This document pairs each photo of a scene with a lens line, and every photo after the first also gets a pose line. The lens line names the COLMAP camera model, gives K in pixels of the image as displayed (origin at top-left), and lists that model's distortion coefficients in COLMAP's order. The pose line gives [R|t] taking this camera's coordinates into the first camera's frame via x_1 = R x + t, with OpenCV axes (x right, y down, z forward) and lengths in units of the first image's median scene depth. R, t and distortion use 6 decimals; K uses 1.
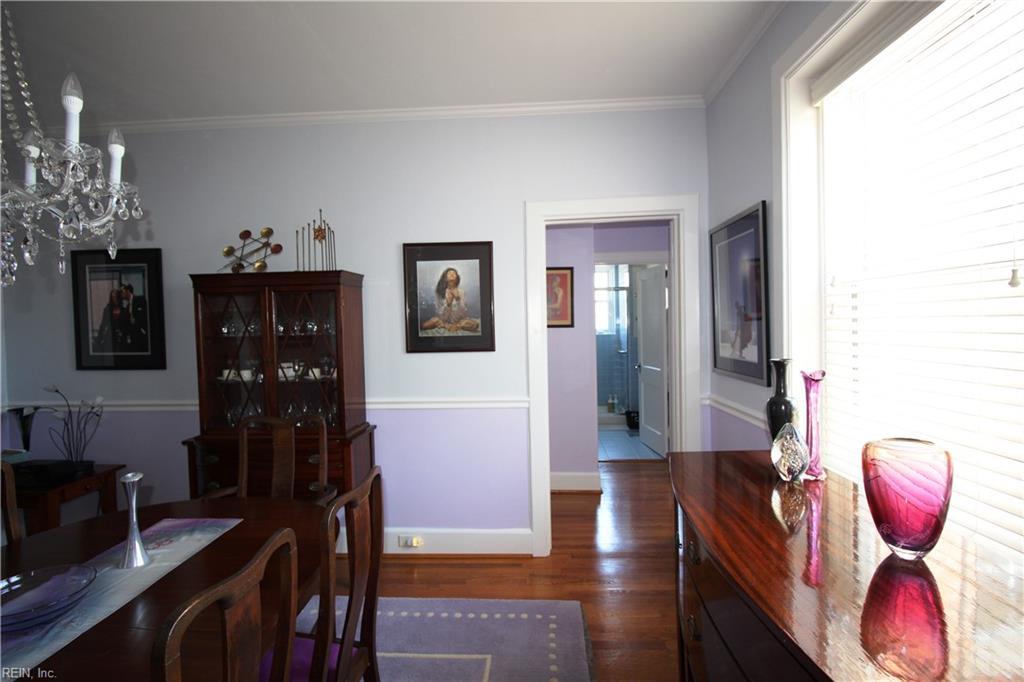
lens RADIAL K [[478.0, 0, 517.4], [0, 478.0, 334.9], [0, 0, 1]] dist [0.000772, -0.008049]
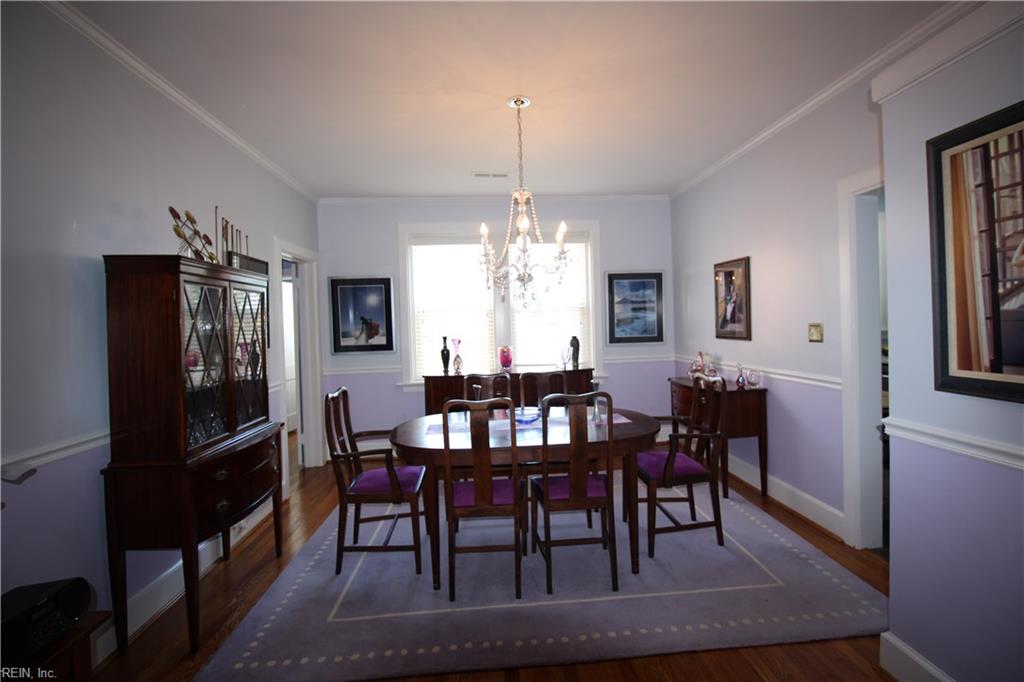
lens RADIAL K [[478.0, 0, 517.4], [0, 478.0, 334.9], [0, 0, 1]] dist [0.000772, -0.008049]
pose [[-0.120641, 0.001596, 0.992695, -1.426525], [0.051641, 0.998655, 0.004670, 0.028891], [-0.991352, 0.051827, -0.120561, 0.500421]]
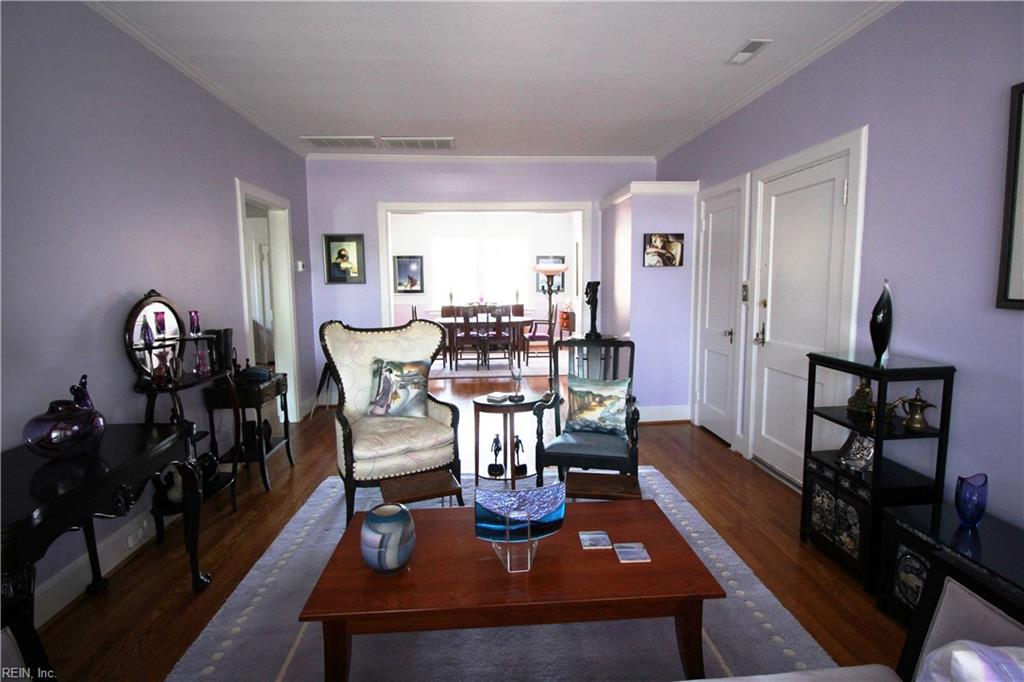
lens RADIAL K [[478.0, 0, 517.4], [0, 478.0, 334.9], [0, 0, 1]] dist [0.000772, -0.008049]
pose [[-0.122987, -0.090086, 0.988311, -3.127256], [0.037976, 0.994715, 0.095395, 0.068244], [-0.991681, 0.049265, -0.118916, 0.504539]]
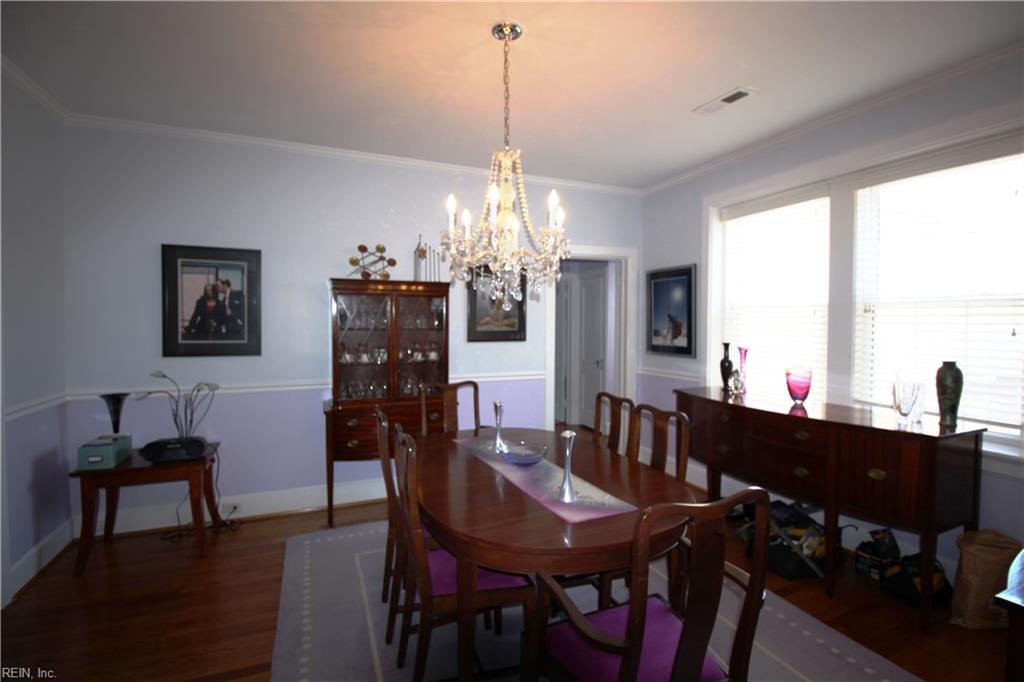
lens RADIAL K [[478.0, 0, 517.4], [0, 478.0, 334.9], [0, 0, 1]] dist [0.000772, -0.008049]
pose [[0.895566, 0.011085, 0.444792, -0.741577], [-0.012471, 0.999922, 0.000191, 0.015531], [-0.444755, -0.005718, 0.895634, -0.323495]]
